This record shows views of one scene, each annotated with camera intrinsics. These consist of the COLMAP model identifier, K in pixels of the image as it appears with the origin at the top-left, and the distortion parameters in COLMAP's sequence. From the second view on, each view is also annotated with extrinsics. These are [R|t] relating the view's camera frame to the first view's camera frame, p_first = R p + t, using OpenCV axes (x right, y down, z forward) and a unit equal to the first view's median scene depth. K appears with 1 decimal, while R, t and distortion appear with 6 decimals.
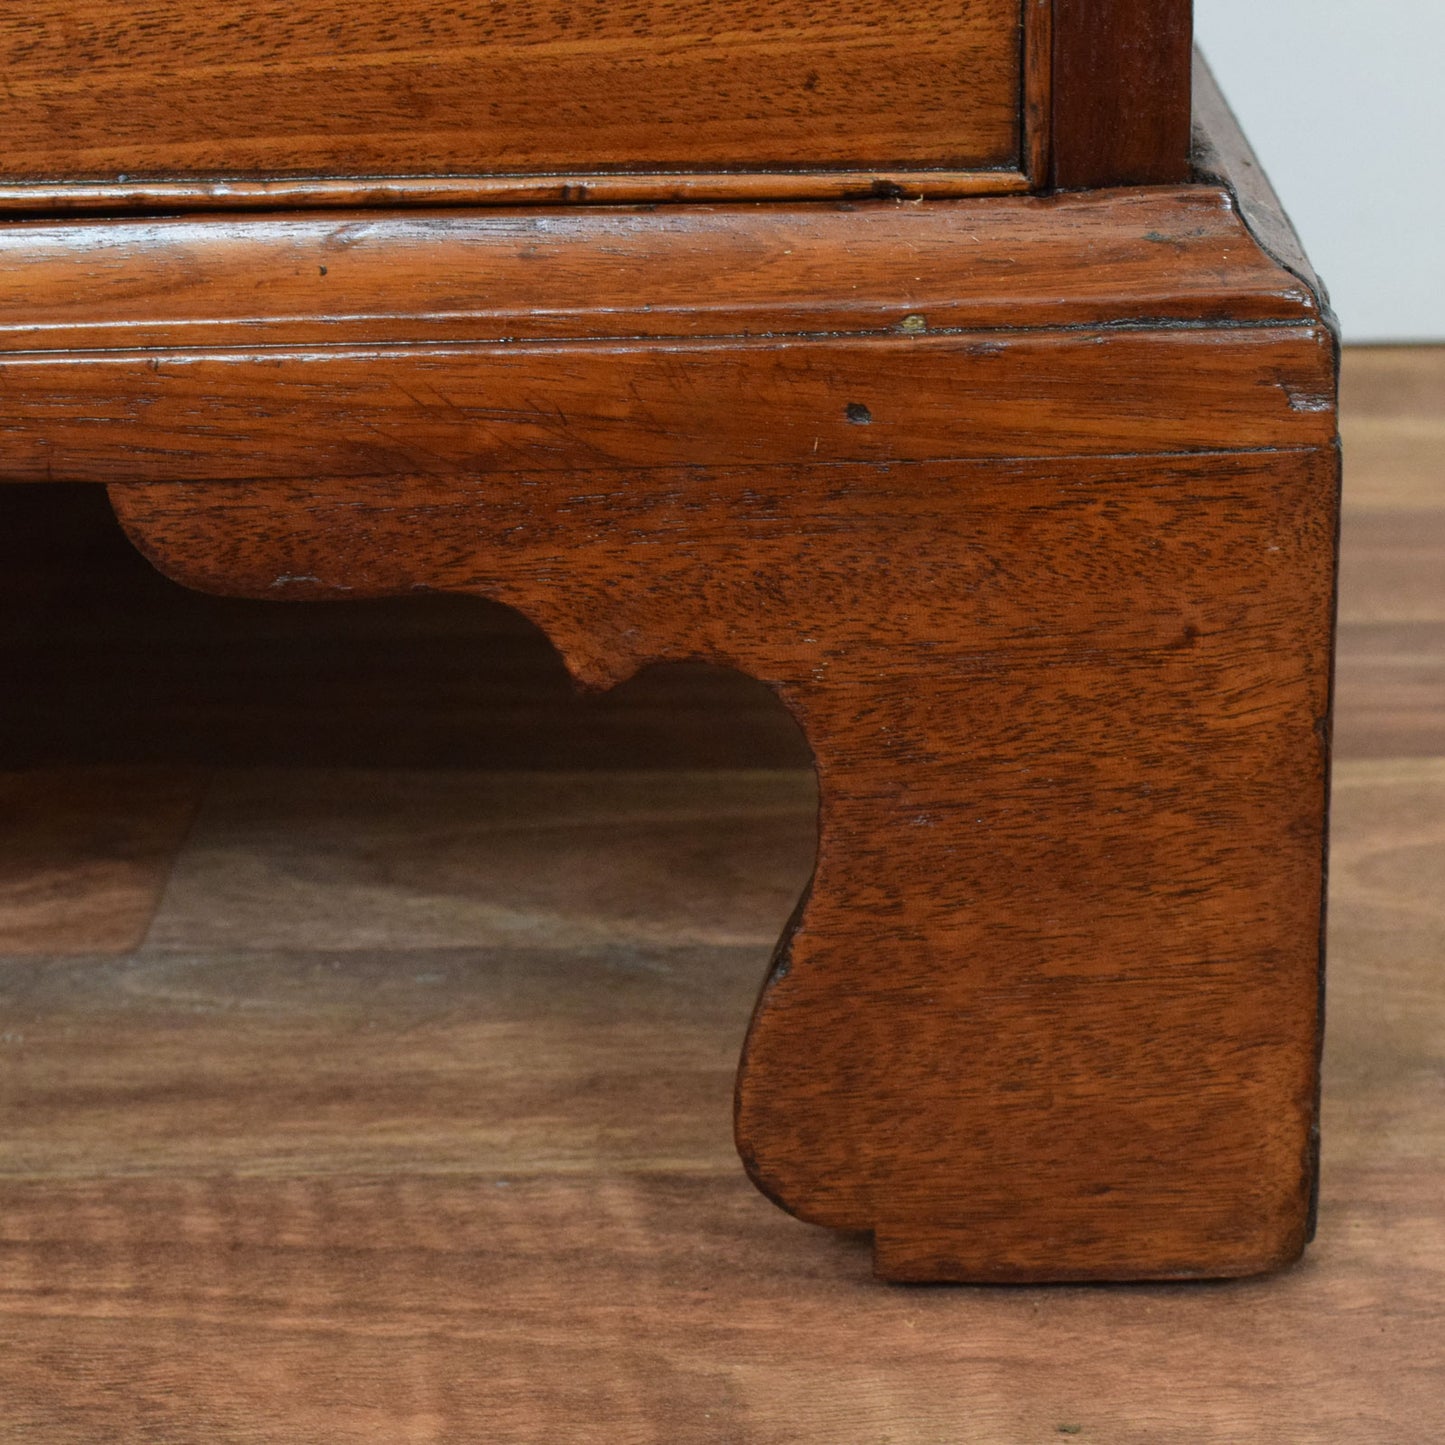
lens RADIAL K [[3354.8, 0, 720.4], [0, 3354.8, 722.6], [0, 0, 1]] dist [-0.028524, -0.090864]
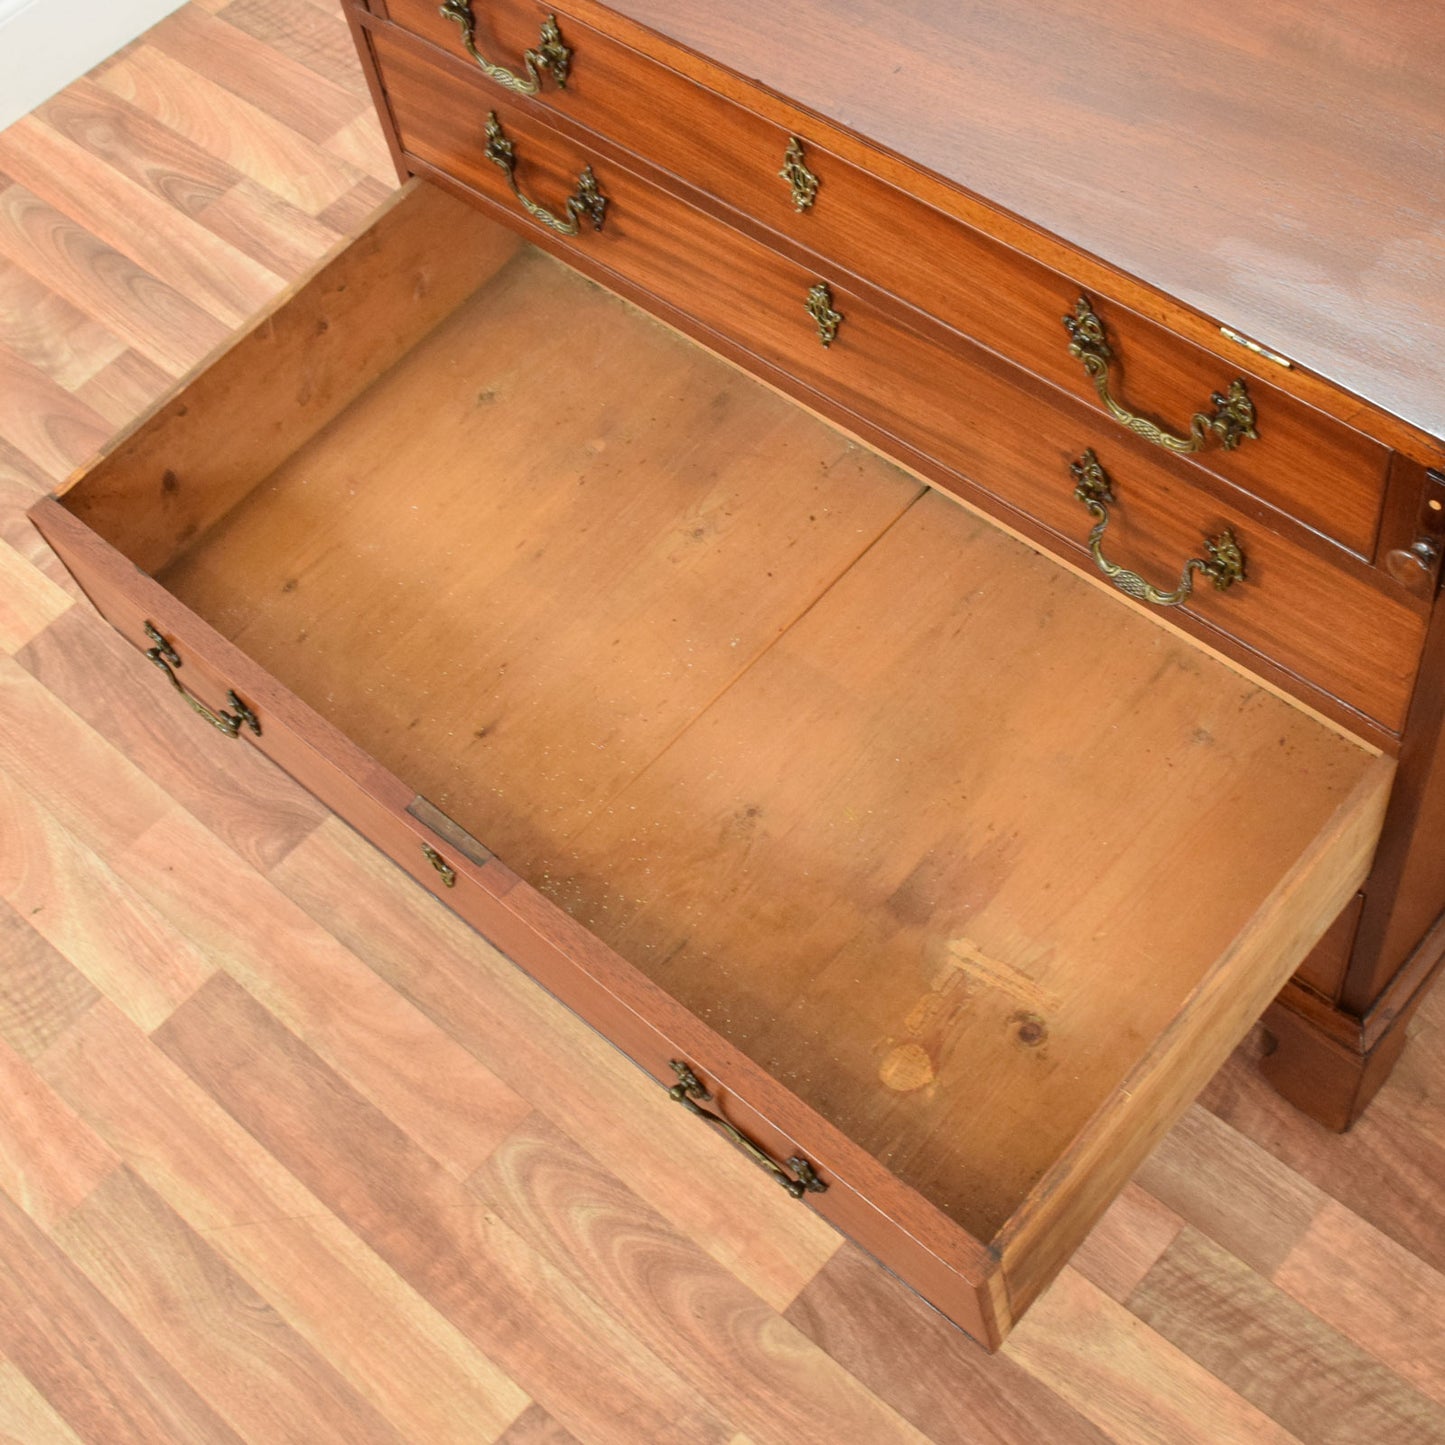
lens RADIAL K [[2141.2, 0, 793.5], [0, 2141.2, 617.2], [0, 0, 1]] dist [-0.102504, 0.029612]
pose [[0.765092, 0.488754, -0.419230, 0.503290], [-0.143898, 0.764369, 0.628517, -2.427849], [0.627636, -0.420548, 0.655143, -1.408531]]
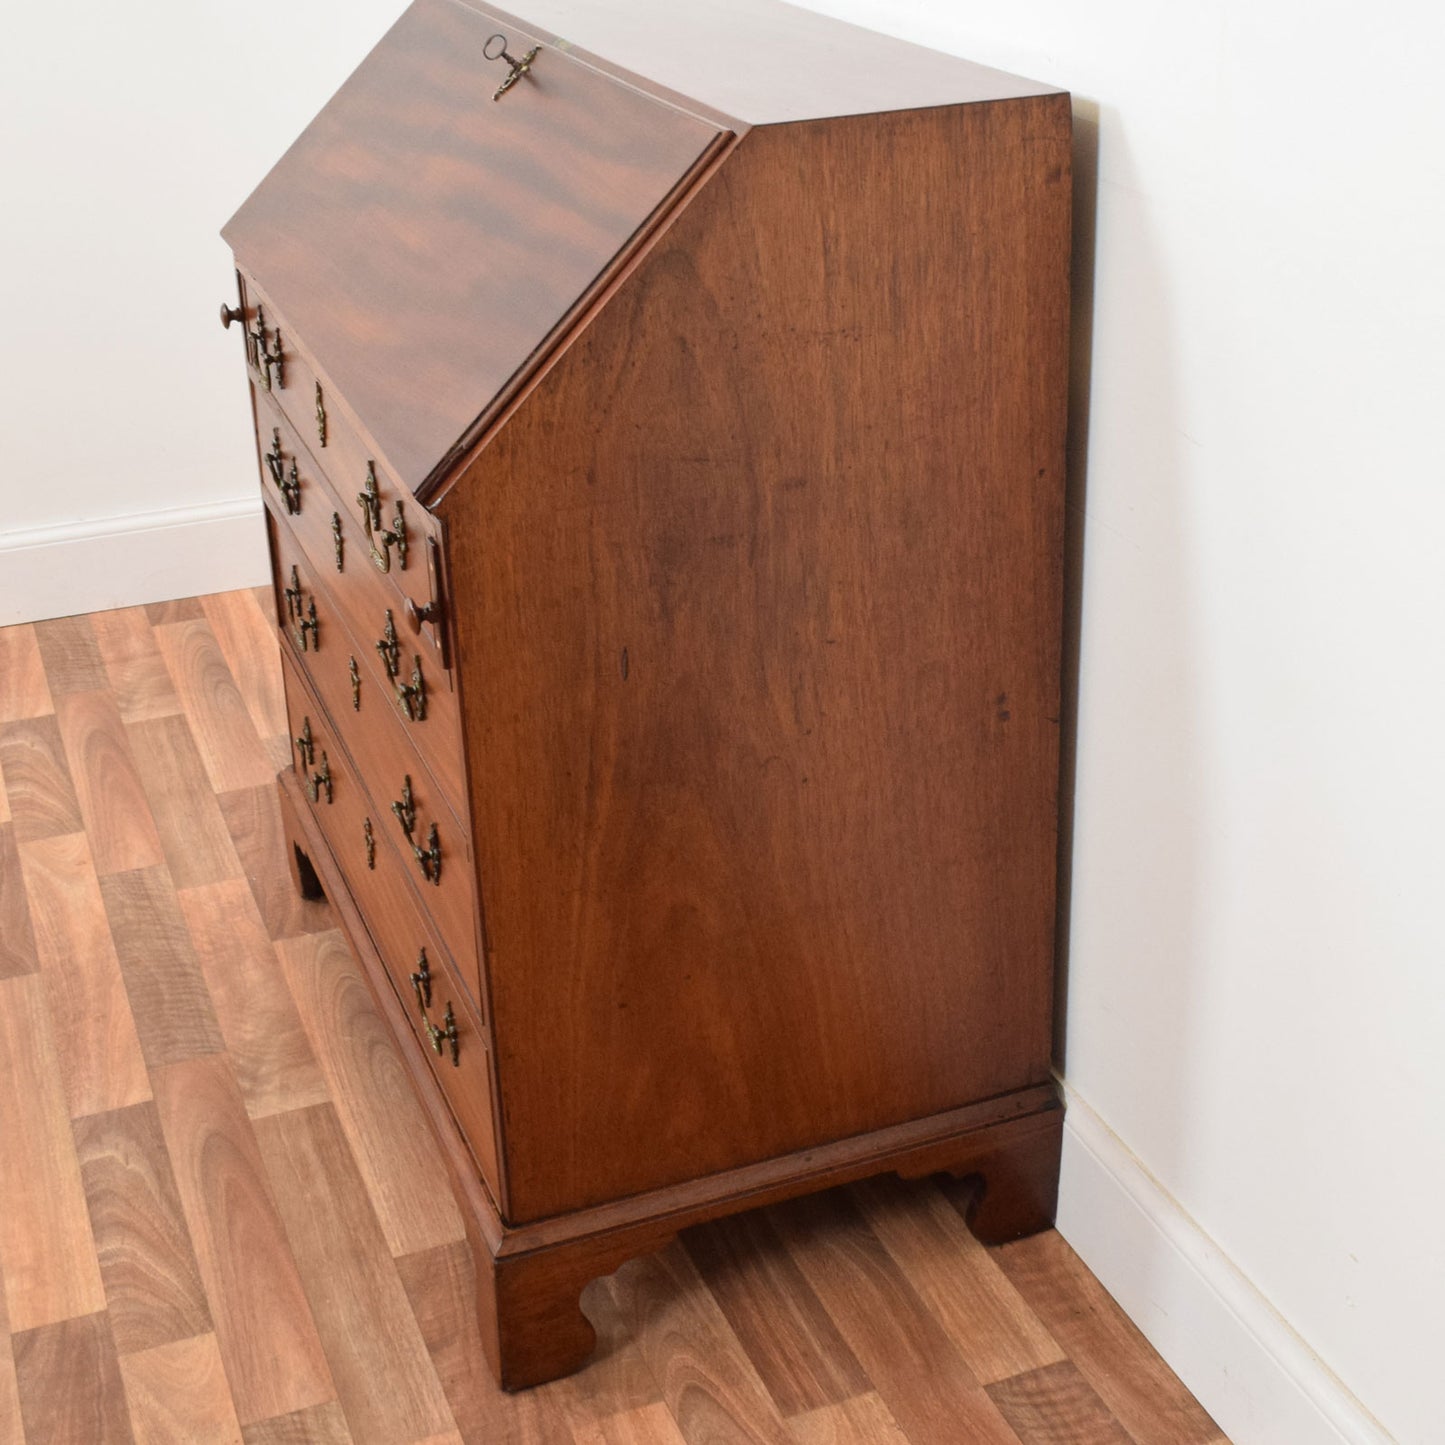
lens RADIAL K [[2204.9, 0, 821.5], [0, 2204.9, 642.3], [0, 0, 1]] dist [-0.034833, -0.021205]
pose [[0.415188, 0.387587, -0.823040, 2.990275], [-0.315659, 0.909872, 0.269242, -2.197376], [0.853216, 0.148014, 0.500114, -0.639308]]
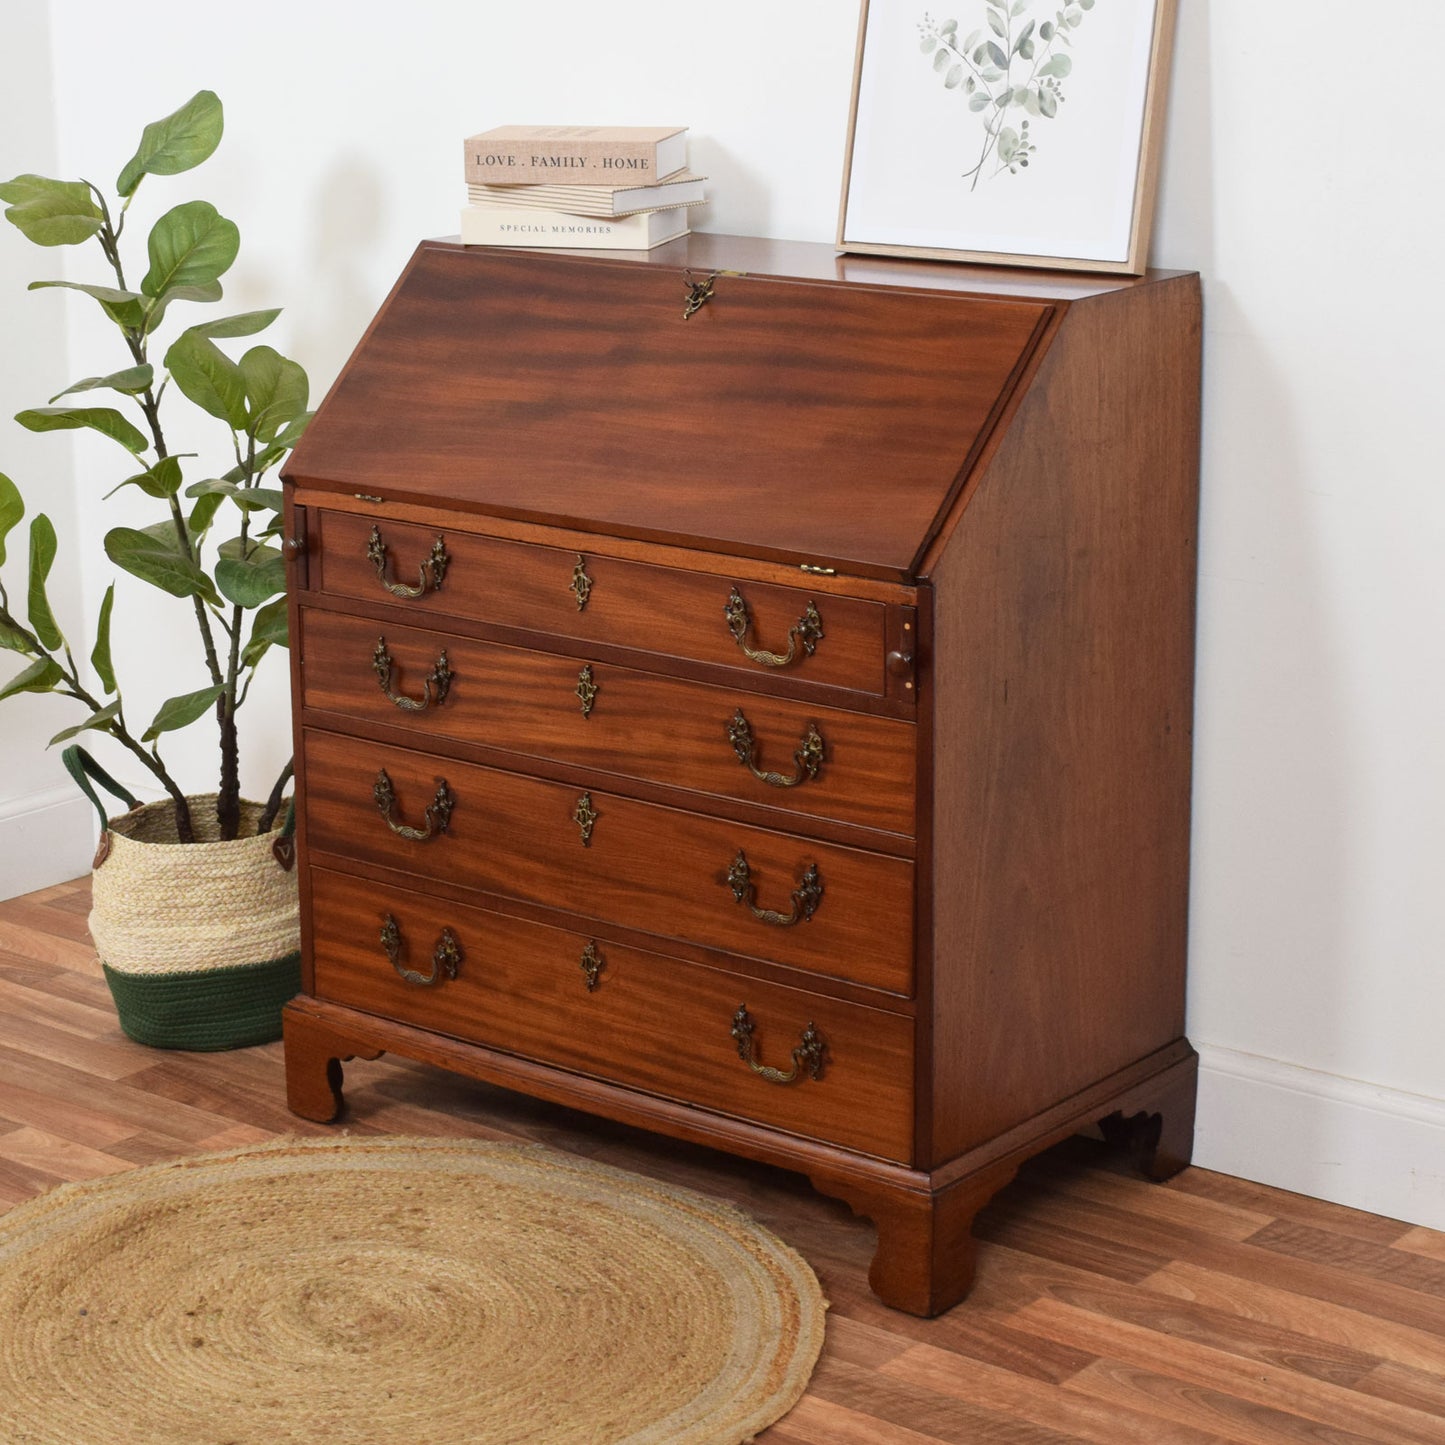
lens RADIAL K [[3354.8, 0, 720.4], [0, 3354.8, 722.6], [0, 0, 1]] dist [-0.028524, -0.090864]
pose [[0.794545, 0.173520, -0.581885, 3.728585], [-0.222918, 0.974741, -0.013716, -0.876487], [0.564807, 0.140611, 0.813156, -5.237326]]
